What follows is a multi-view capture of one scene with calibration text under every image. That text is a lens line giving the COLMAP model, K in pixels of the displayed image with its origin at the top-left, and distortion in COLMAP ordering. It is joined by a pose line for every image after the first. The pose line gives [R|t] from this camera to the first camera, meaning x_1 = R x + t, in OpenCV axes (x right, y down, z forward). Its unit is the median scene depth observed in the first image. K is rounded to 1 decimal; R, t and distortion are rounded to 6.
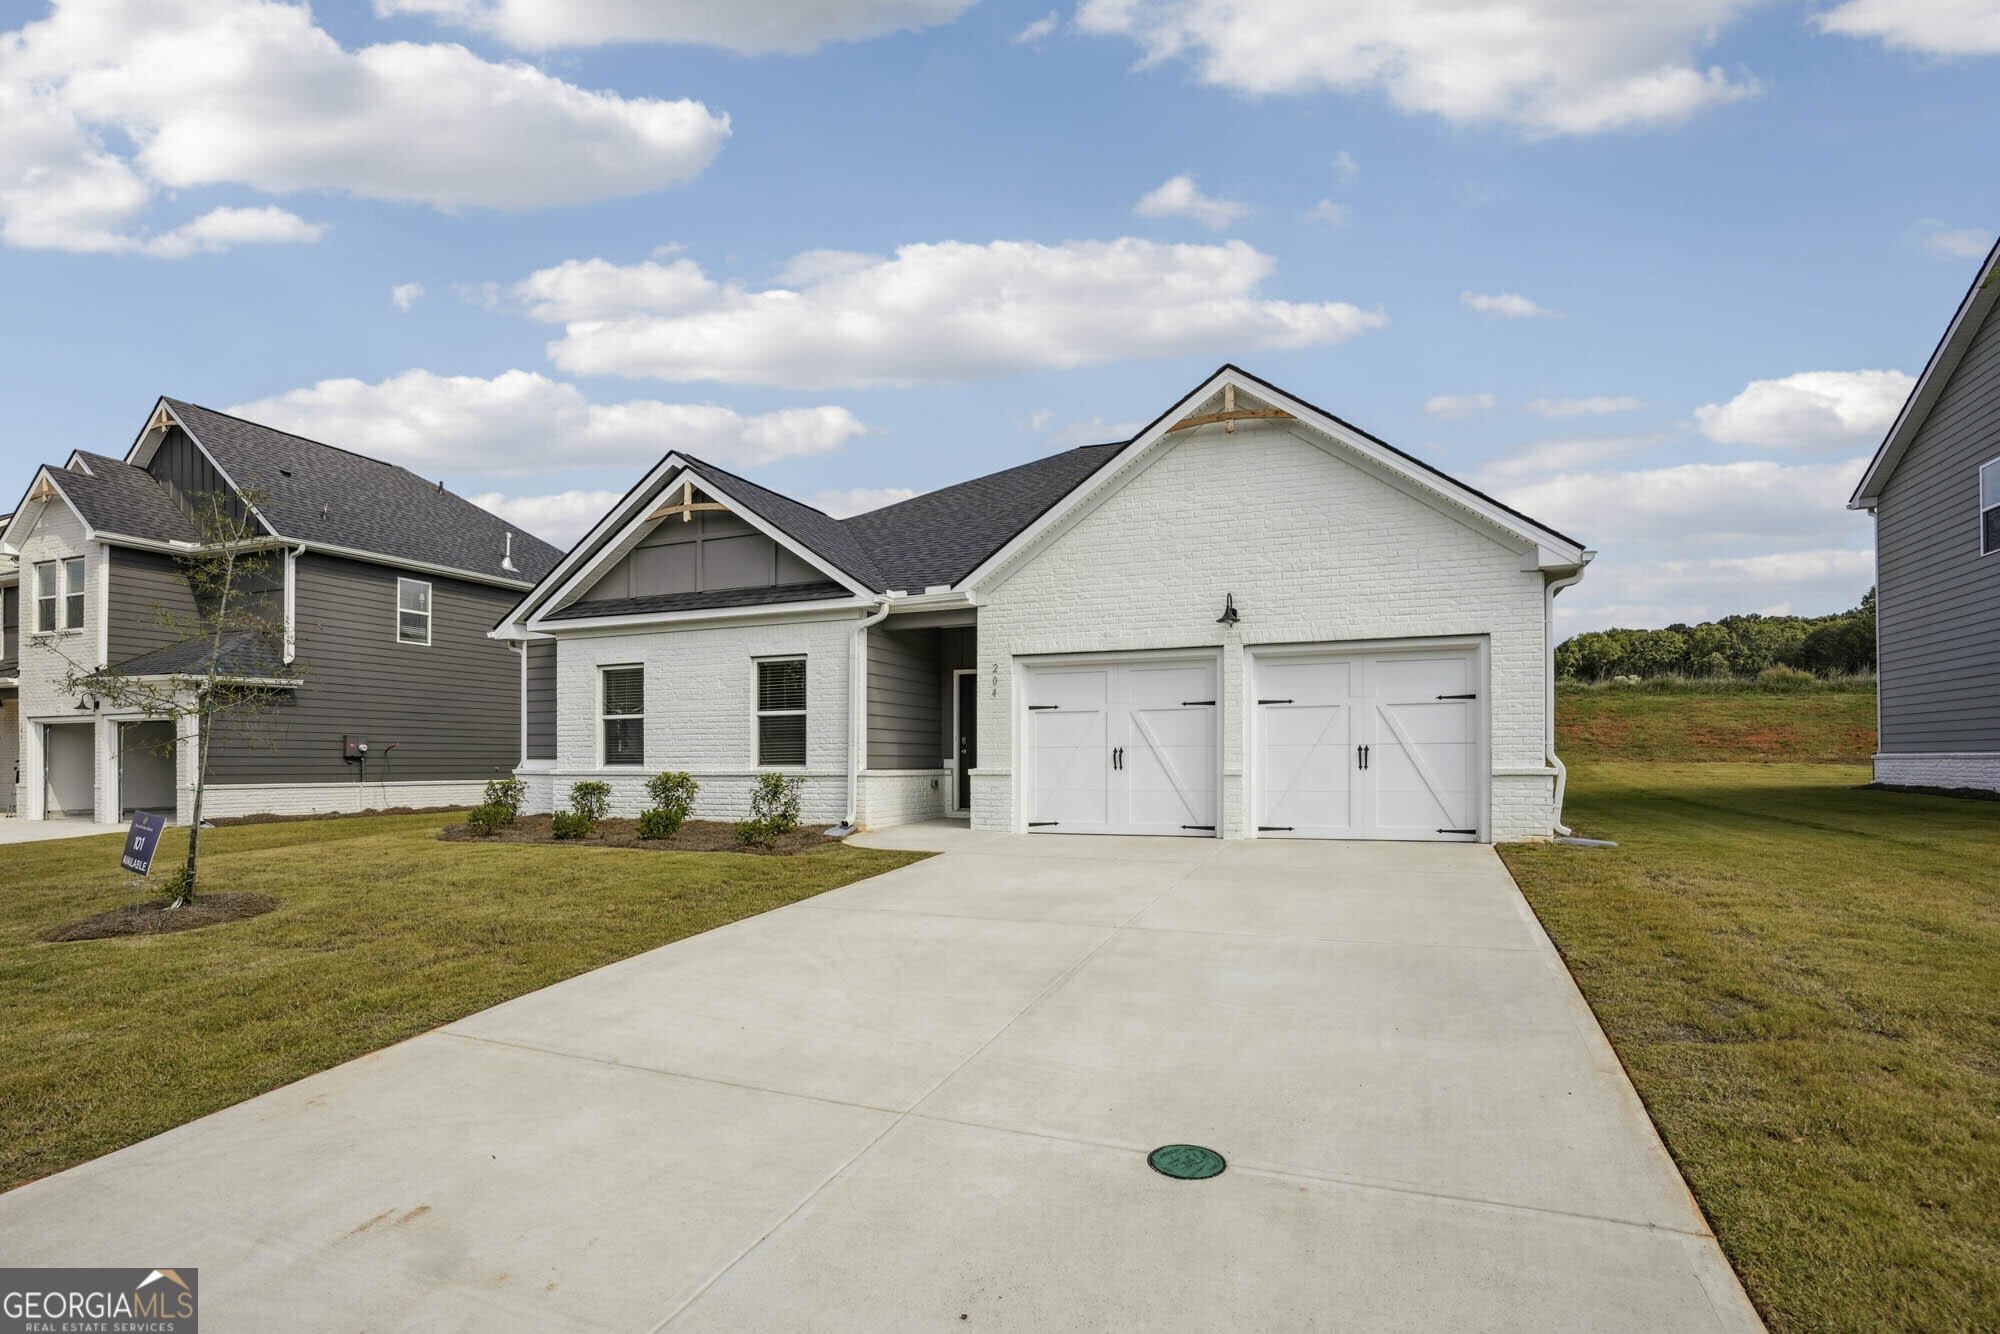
lens RADIAL K [[956.2, 0, 998.0], [0, 956.2, 759.1], [0, 0, 1]] dist [-0.011554, 0.000052]
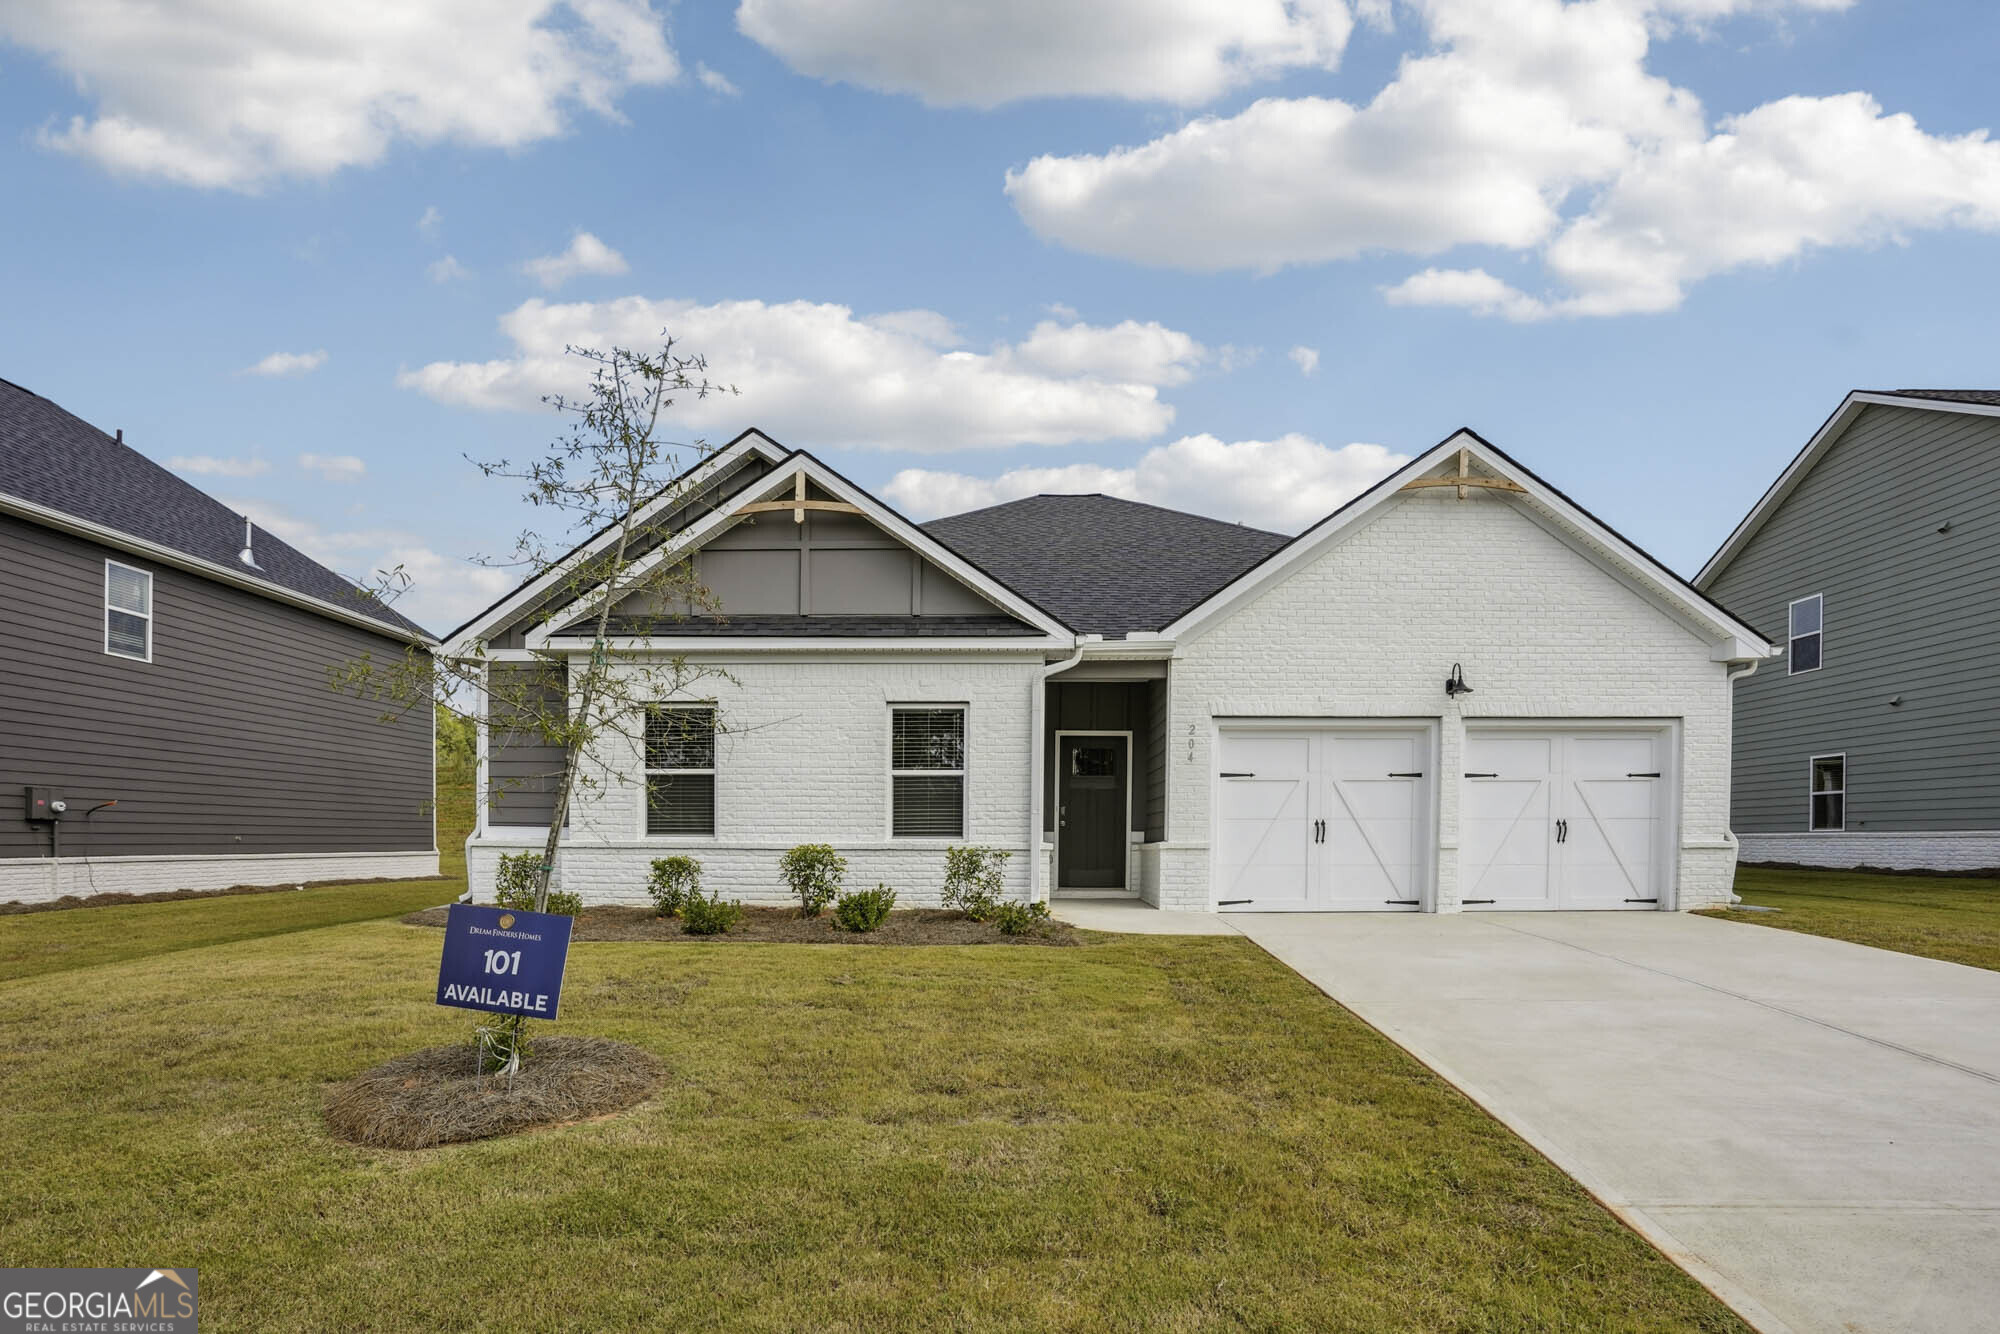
lens RADIAL K [[956.2, 0, 994.2], [0, 956.2, 849.3], [0, 0, 1]] dist [-0.011554, 0.000052]
pose [[0.932465, -0.000959, 0.361258, -0.481853], [-0.006577, 0.999786, 0.019630, 0.001233], [-0.361200, -0.020680, 0.932259, 0.220344]]
